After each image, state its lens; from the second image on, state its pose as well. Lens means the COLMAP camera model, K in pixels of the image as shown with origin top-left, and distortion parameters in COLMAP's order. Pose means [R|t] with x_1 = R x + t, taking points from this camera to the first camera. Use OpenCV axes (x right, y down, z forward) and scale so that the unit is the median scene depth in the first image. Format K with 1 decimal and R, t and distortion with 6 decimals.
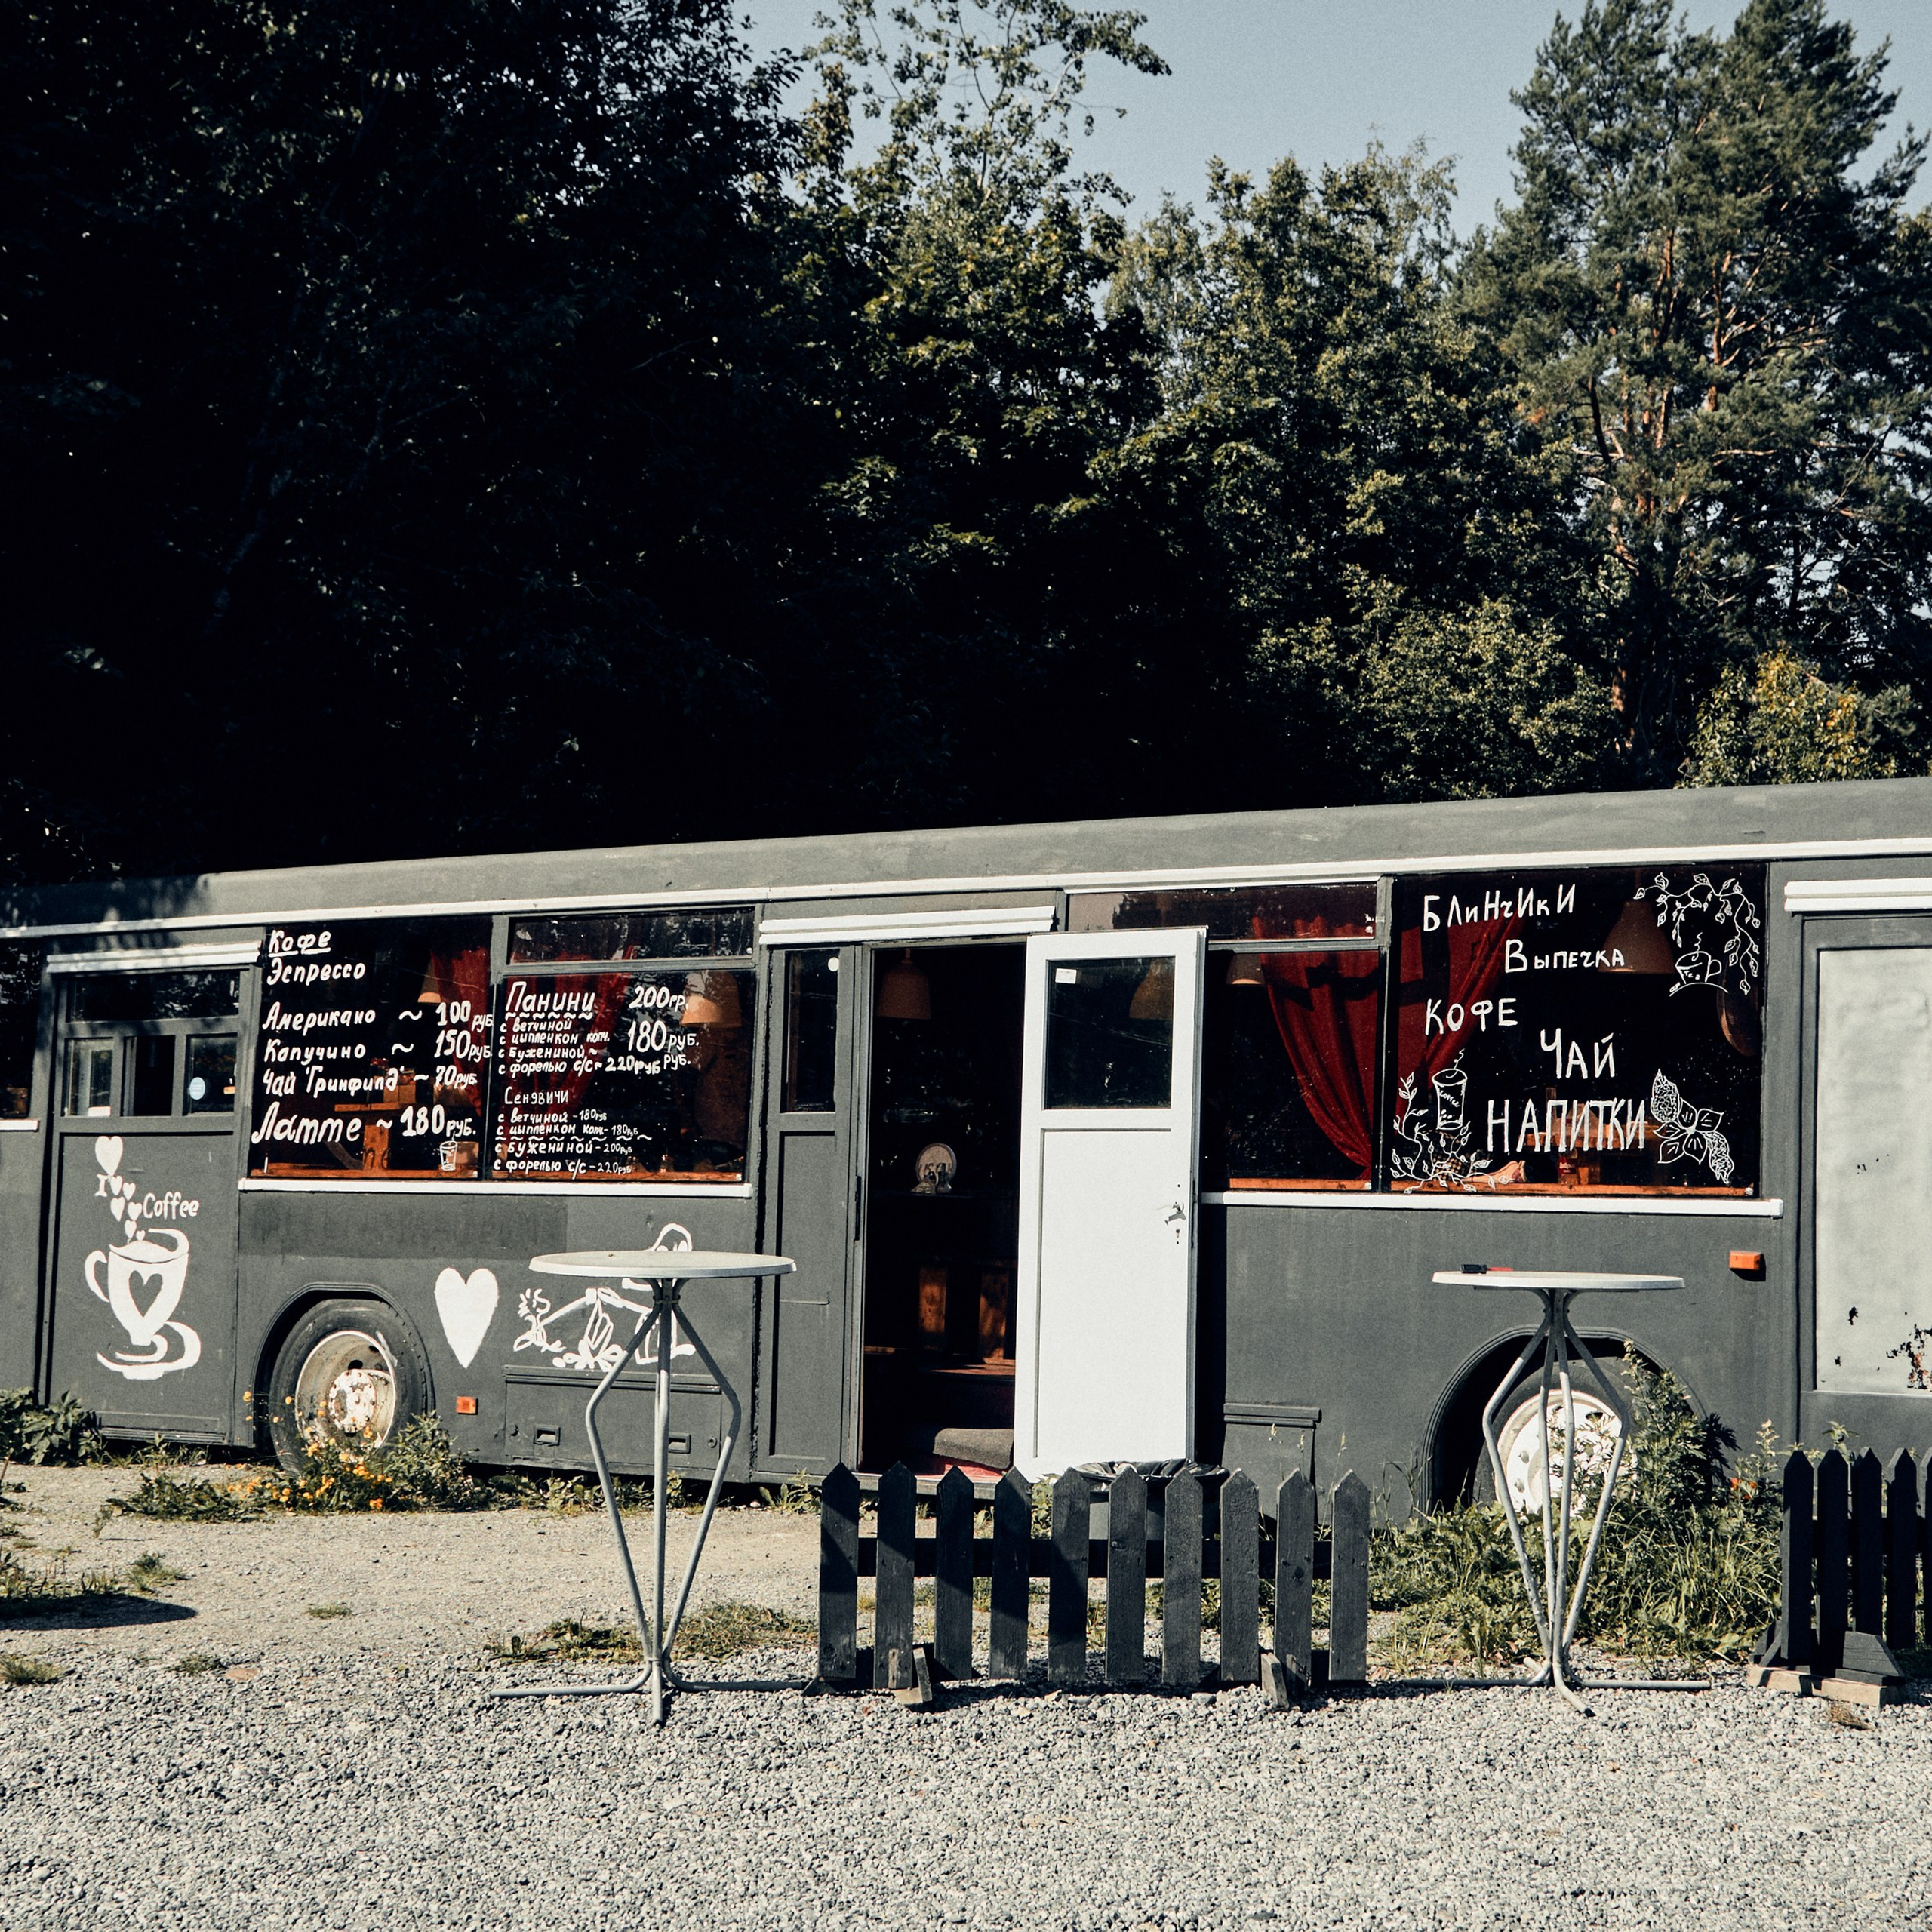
lens RADIAL K [[3219.9, 0, 966.0], [0, 3219.9, 966.0], [0, 0, 1]] dist [0.038184, 0.108528]
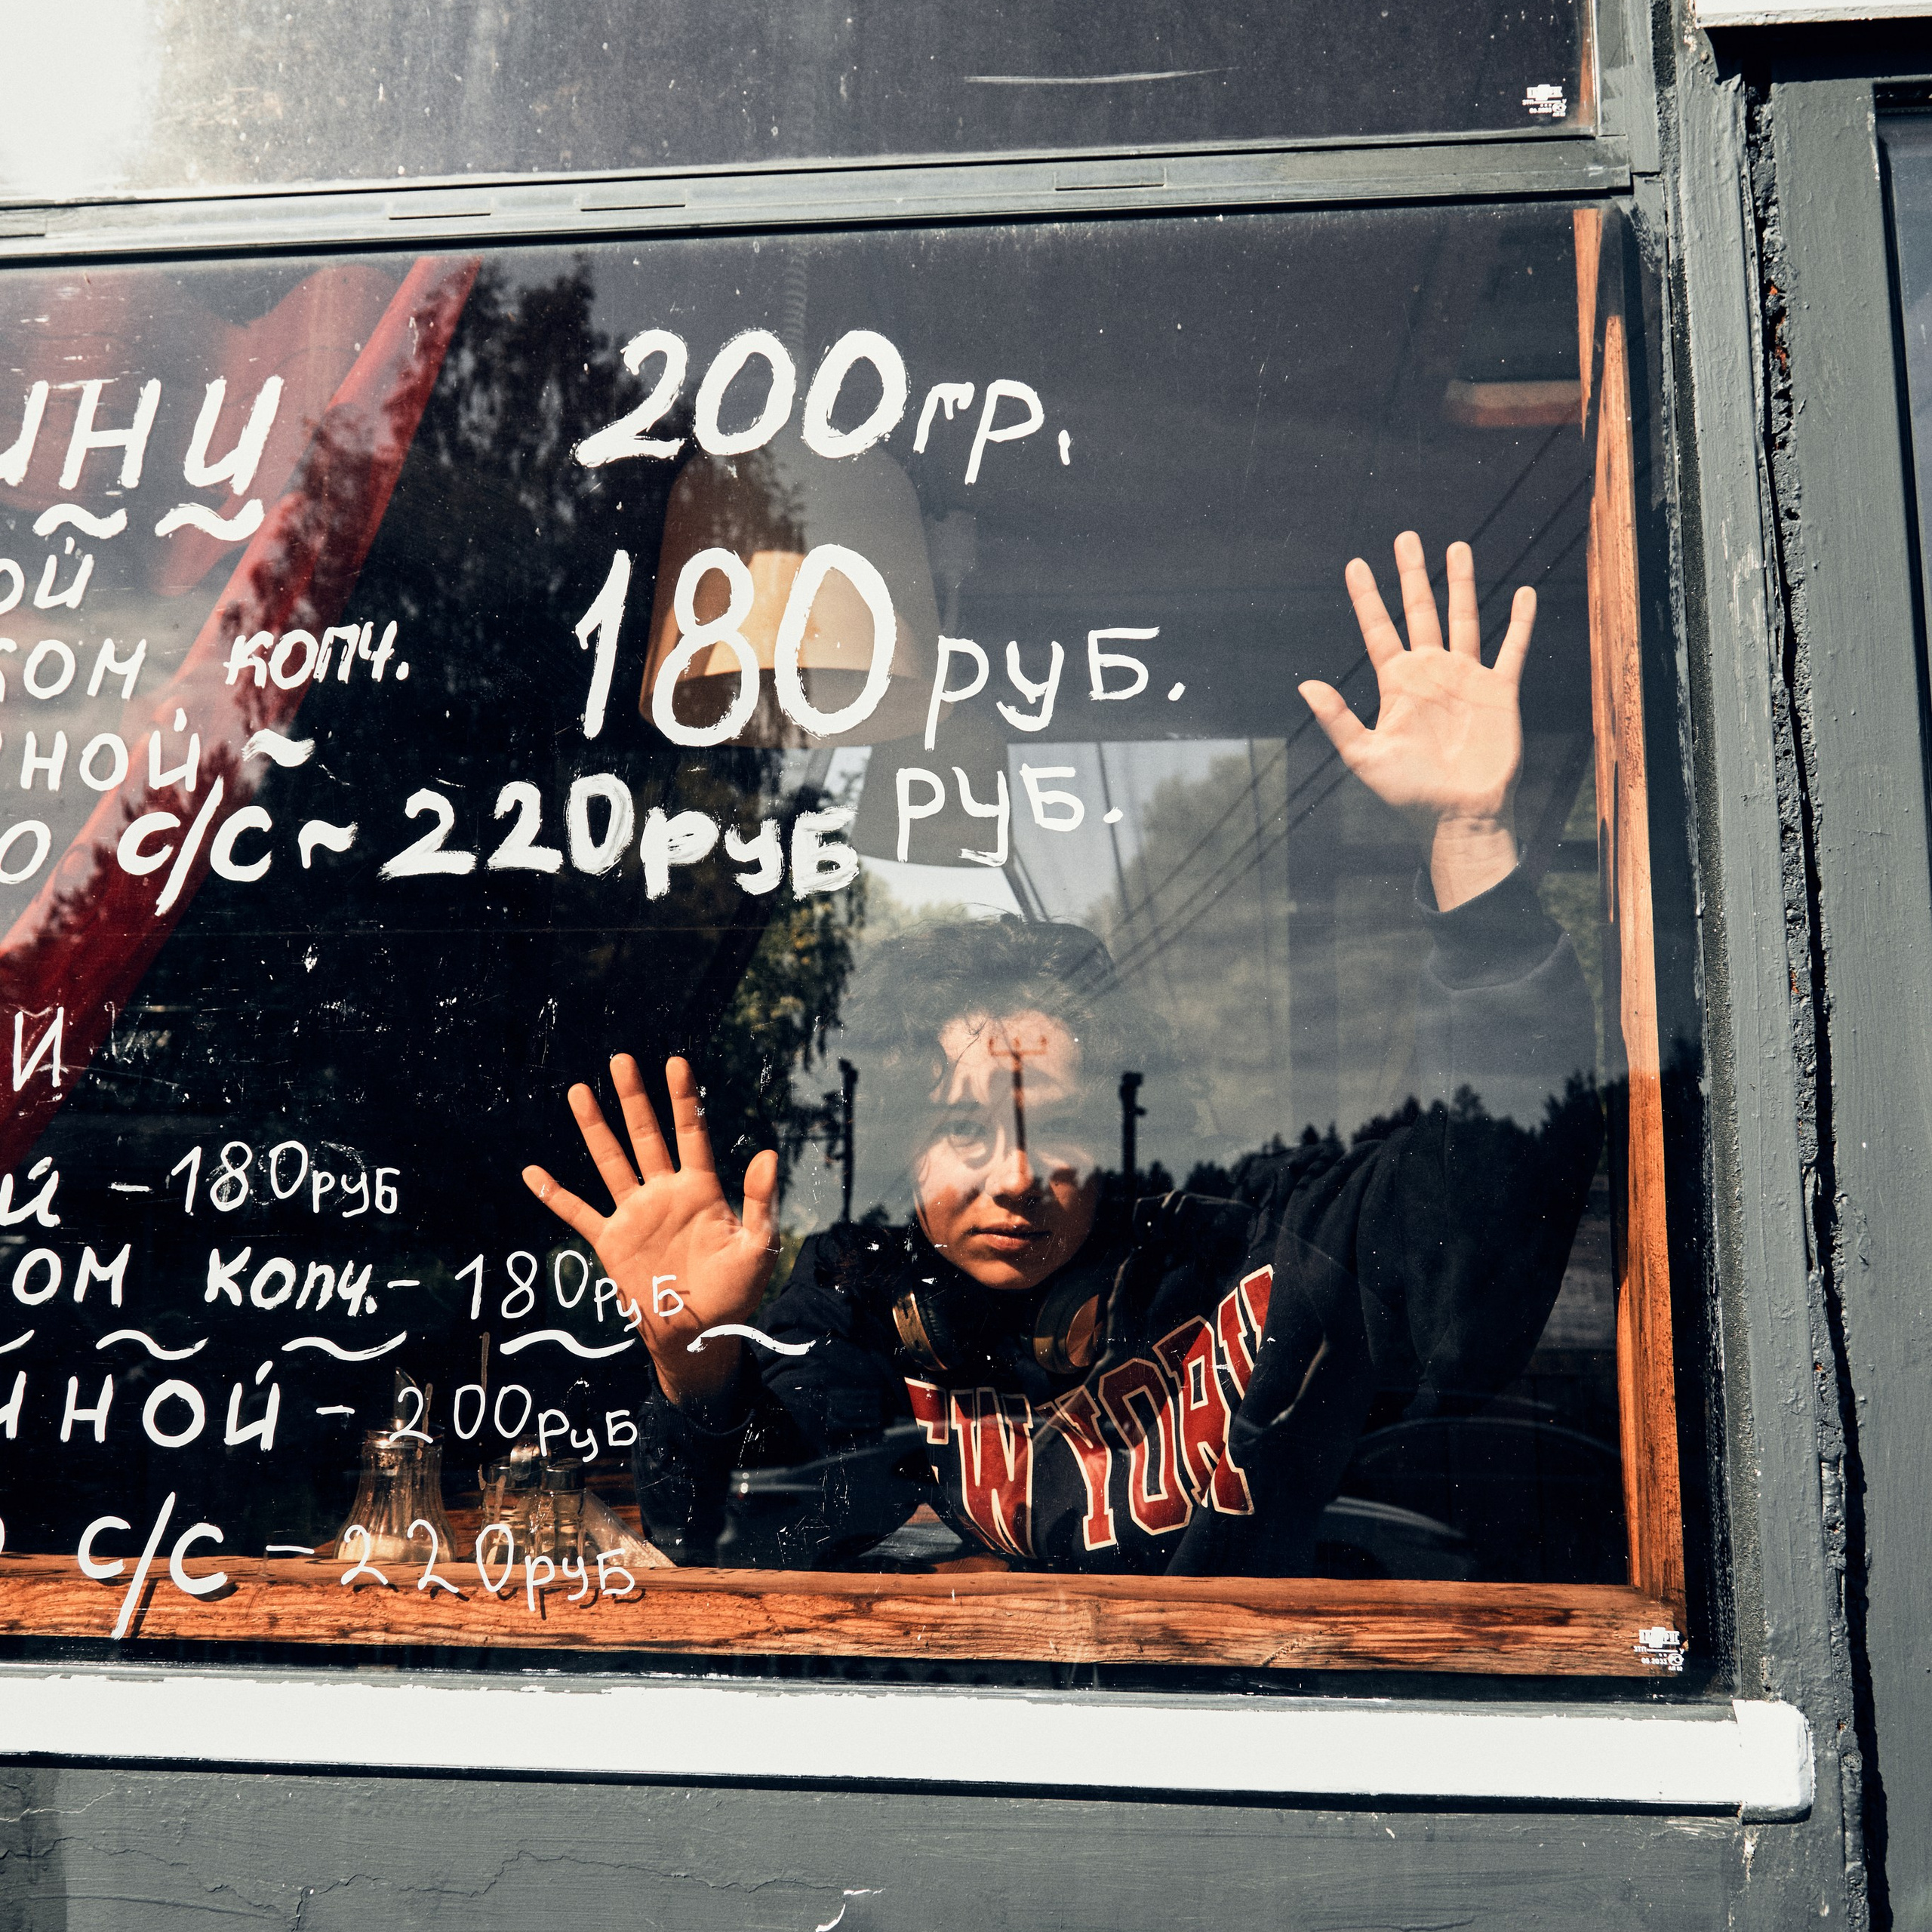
lens RADIAL K [[1984.0, 0, 914.3], [0, 1984.0, 968.7], [0, 0, 1]] dist [0.014531, 0.004483]
pose [[0.884312, 0.032089, 0.465793, -0.129763], [-0.019779, 0.999315, -0.031293, 0.038246], [-0.466478, 0.018460, 0.884340, 0.888448]]
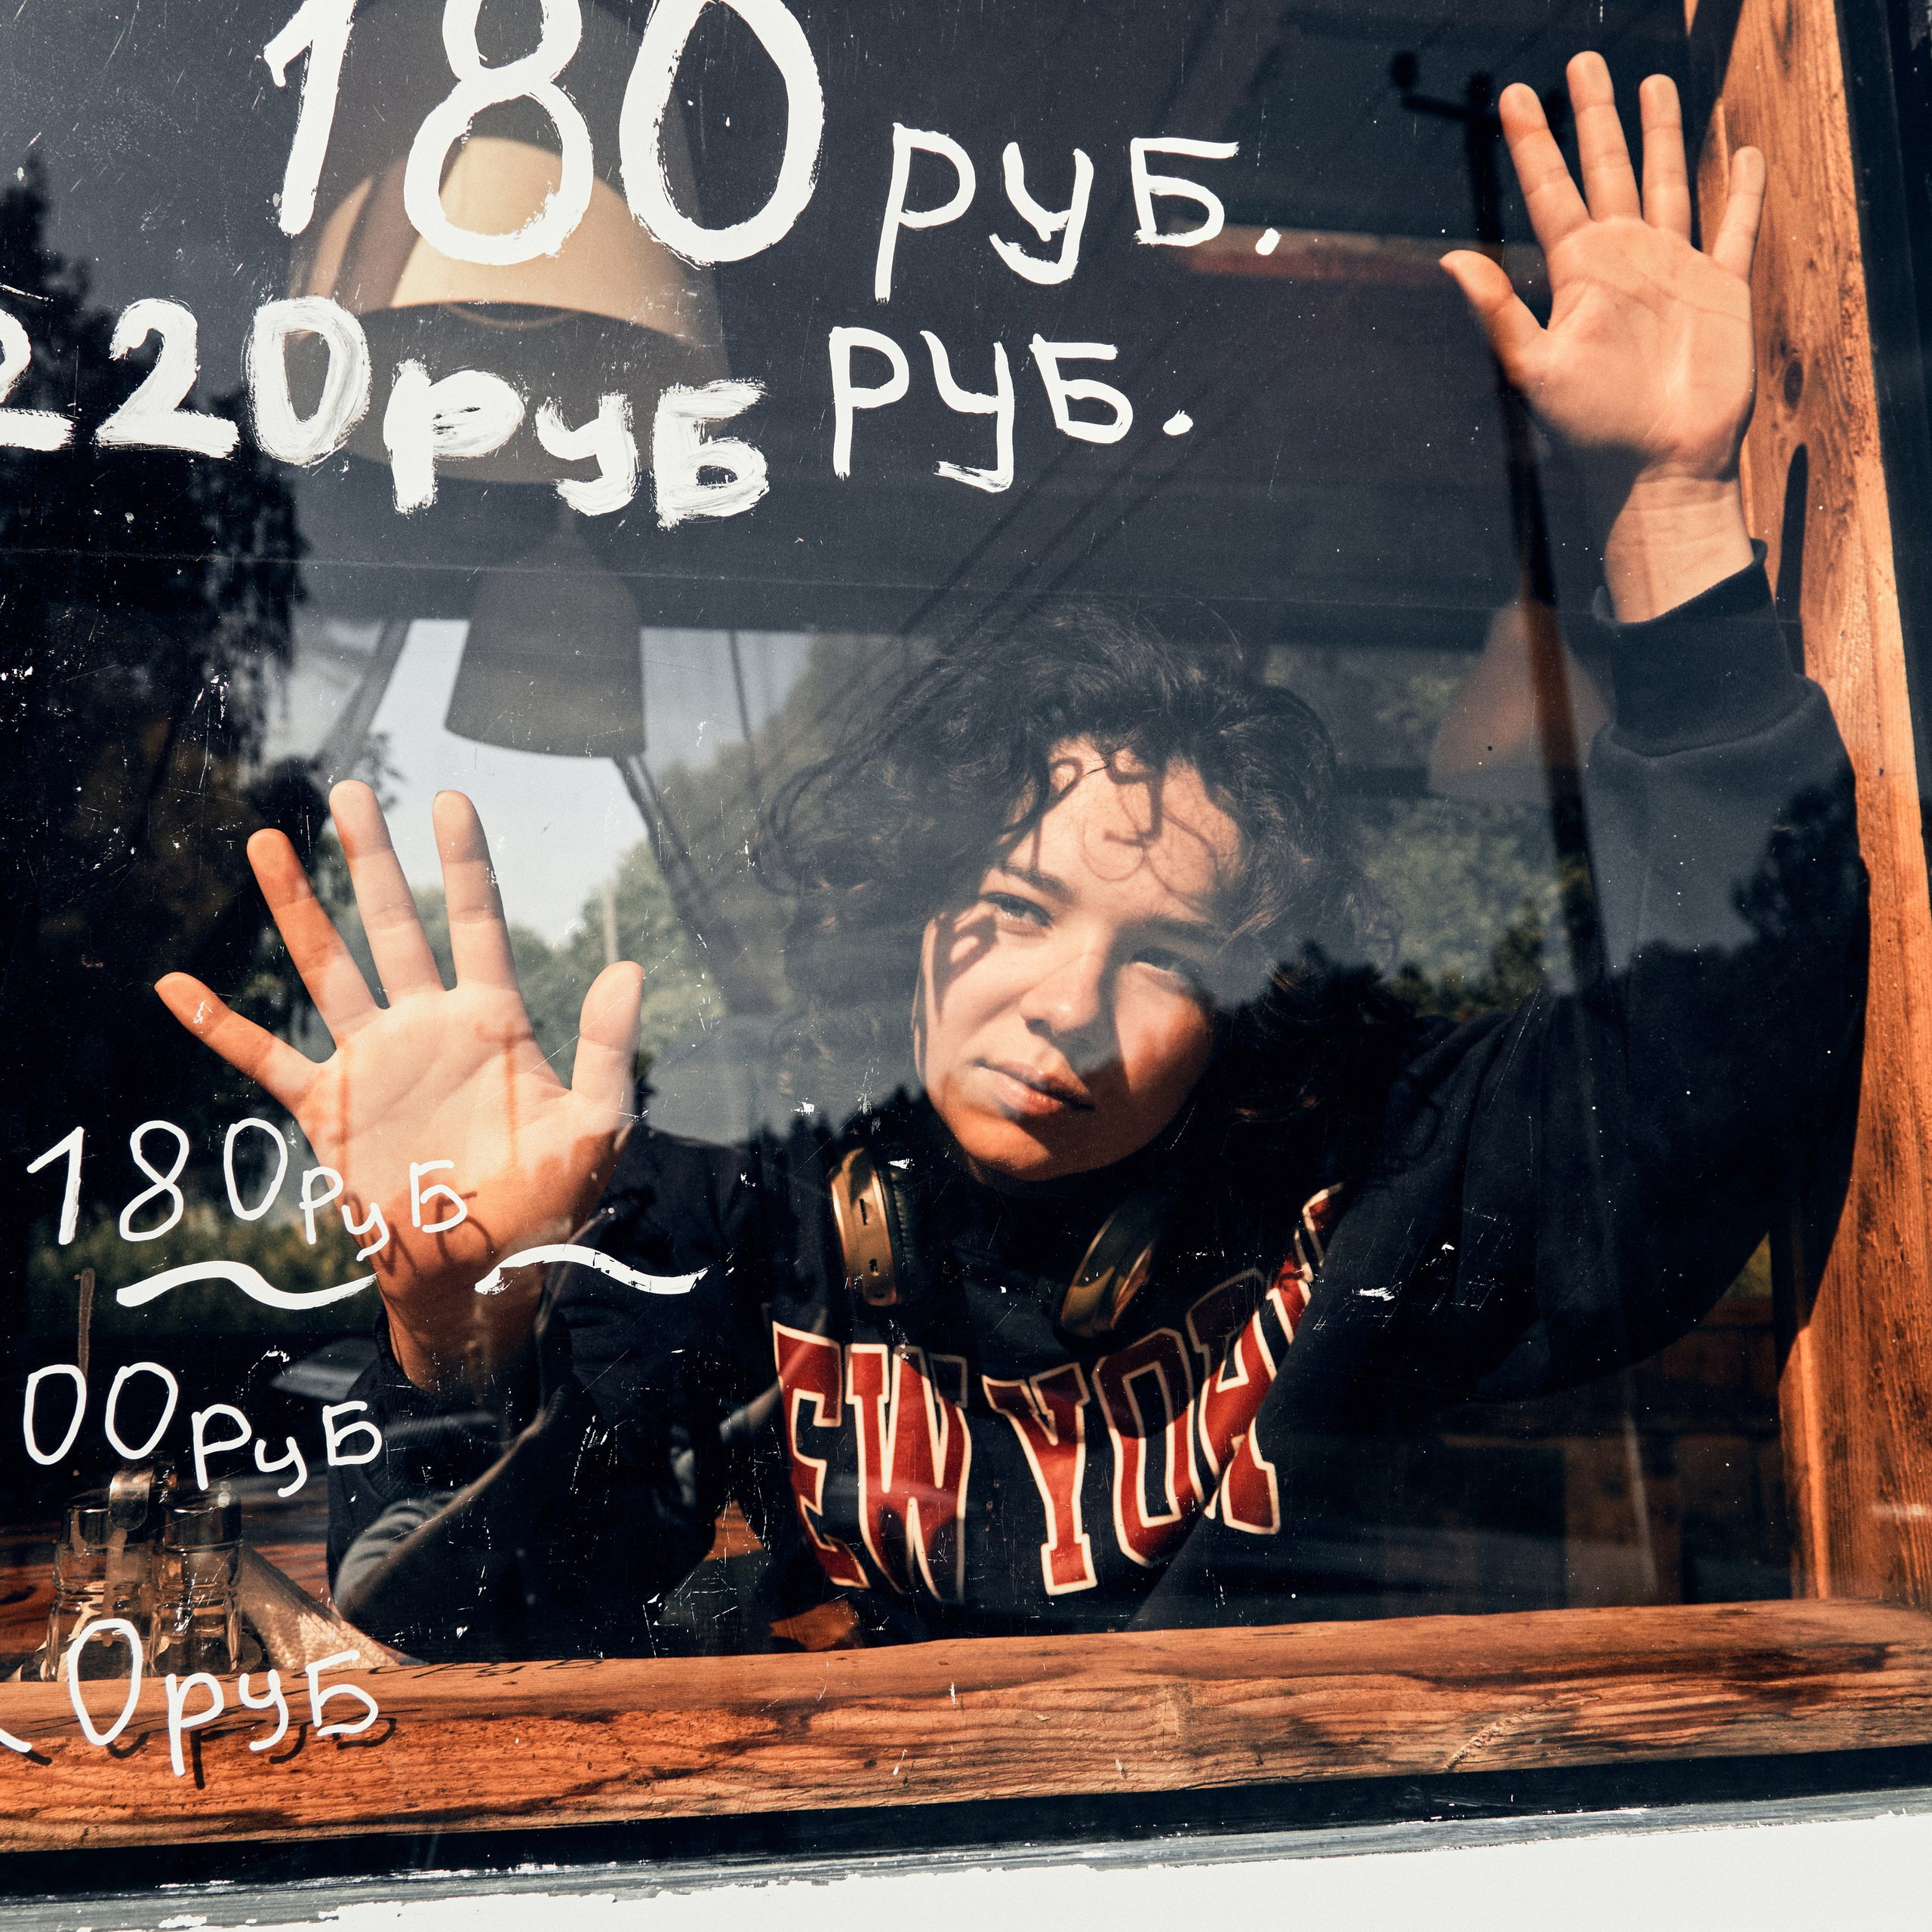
lens RADIAL K [[1922.9, 0, 963.4], [0, 1922.9, 1018.1], [0, 0, 1]] dist [0.004965, -0.016076]
pose [[0.746341, 0.039463, 0.664393, -0.120652], [-0.022464, 0.999165, -0.034113, 0.046737], [-0.665185, 0.010535, 0.746604, 0.925408]]
